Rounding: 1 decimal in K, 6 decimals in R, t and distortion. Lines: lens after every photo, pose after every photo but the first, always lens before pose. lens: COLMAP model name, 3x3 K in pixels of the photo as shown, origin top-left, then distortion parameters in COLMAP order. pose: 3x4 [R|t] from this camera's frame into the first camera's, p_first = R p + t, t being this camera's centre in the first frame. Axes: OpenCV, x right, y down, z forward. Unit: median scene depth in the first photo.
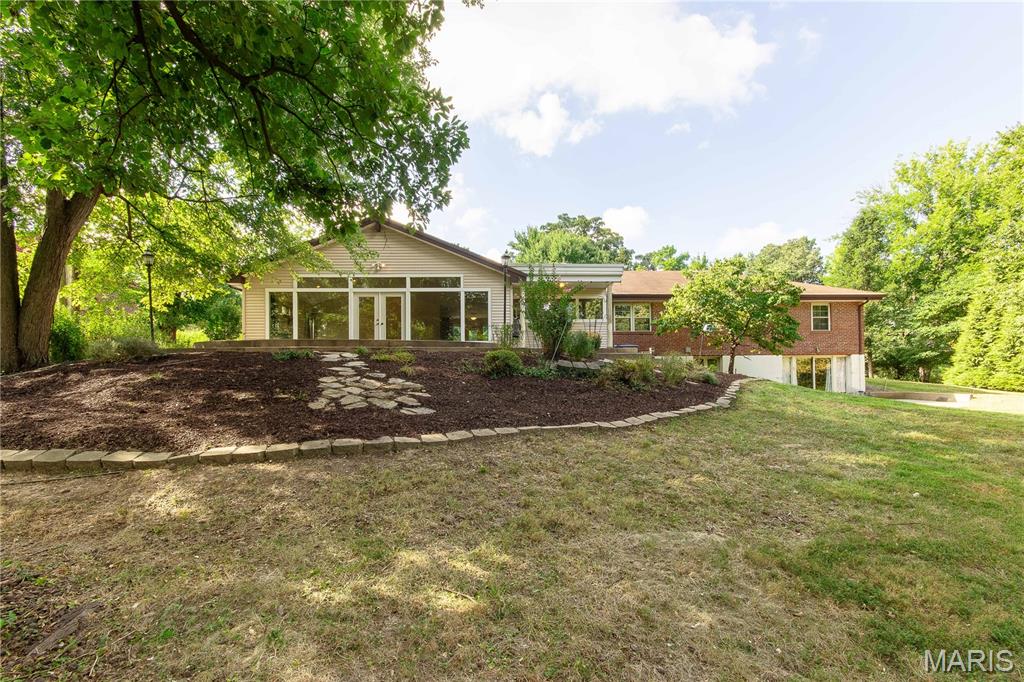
lens RADIAL K [[474.9, 0, 510.1], [0, 474.9, 348.6], [0, 0, 1]] dist [0.000239, 0.000764]
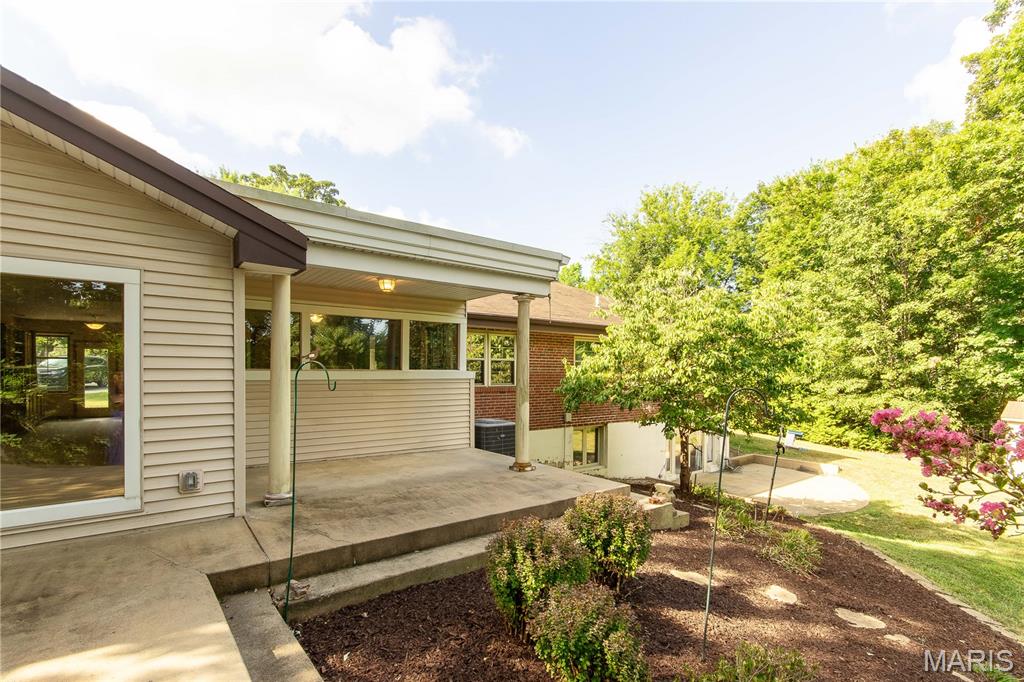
lens RADIAL K [[482.0, 0, 513.5], [0, 482.0, 378.9], [0, 0, 1]] dist [0.004019, 0.001018]
pose [[0.822534, 0.004297, 0.568699, -0.023729], [-0.045998, 0.997198, 0.058994, -0.096903], [-0.566852, -0.074684, 0.820427, 0.694933]]
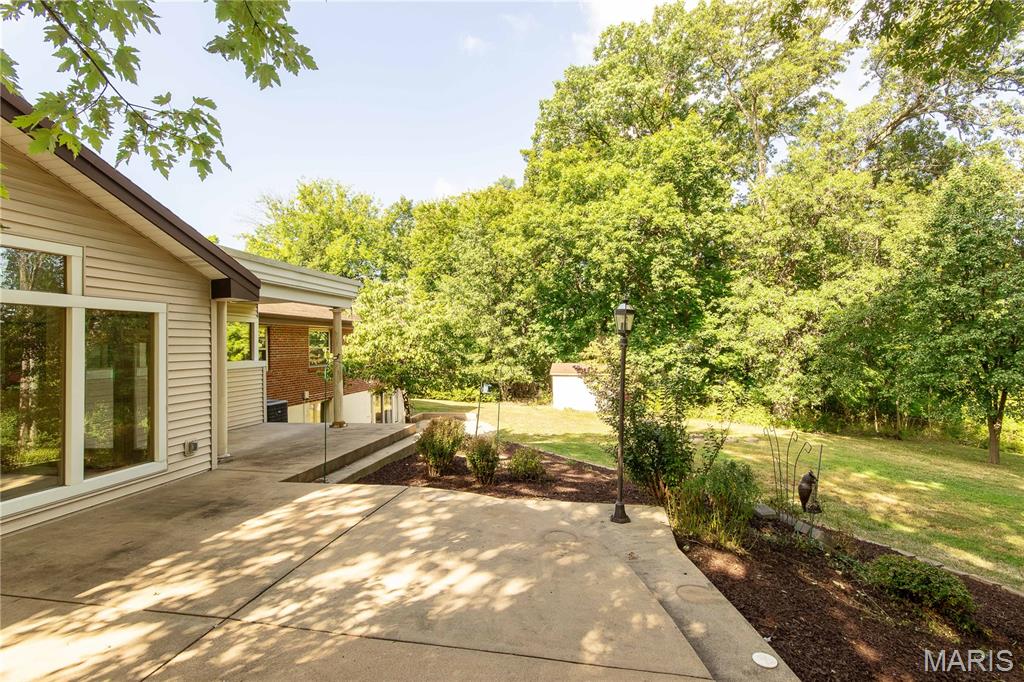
lens RADIAL K [[483.4, 0, 502.7], [0, 483.4, 323.3], [0, 0, 1]] dist [0.002120, -0.001305]
pose [[0.250944, 0.046118, 0.966902, -0.316229], [-0.033855, 0.998672, -0.038846, -0.108017], [-0.967409, -0.022986, 0.252172, 0.675983]]
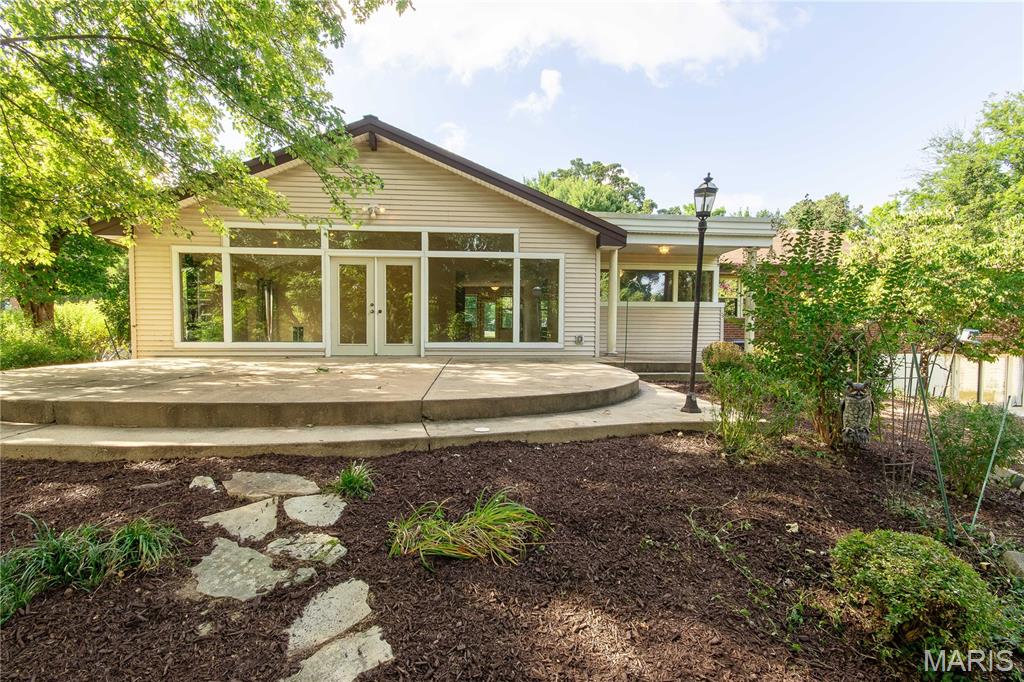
lens RADIAL K [[474.9, 0, 510.1], [0, 474.9, 348.6], [0, 0, 1]] dist [0.000239, 0.000764]
pose [[0.999239, 0.013980, 0.036412, -0.128051], [-0.017308, 0.995541, 0.092729, -0.063286], [-0.034954, -0.093289, 0.995025, 0.401024]]
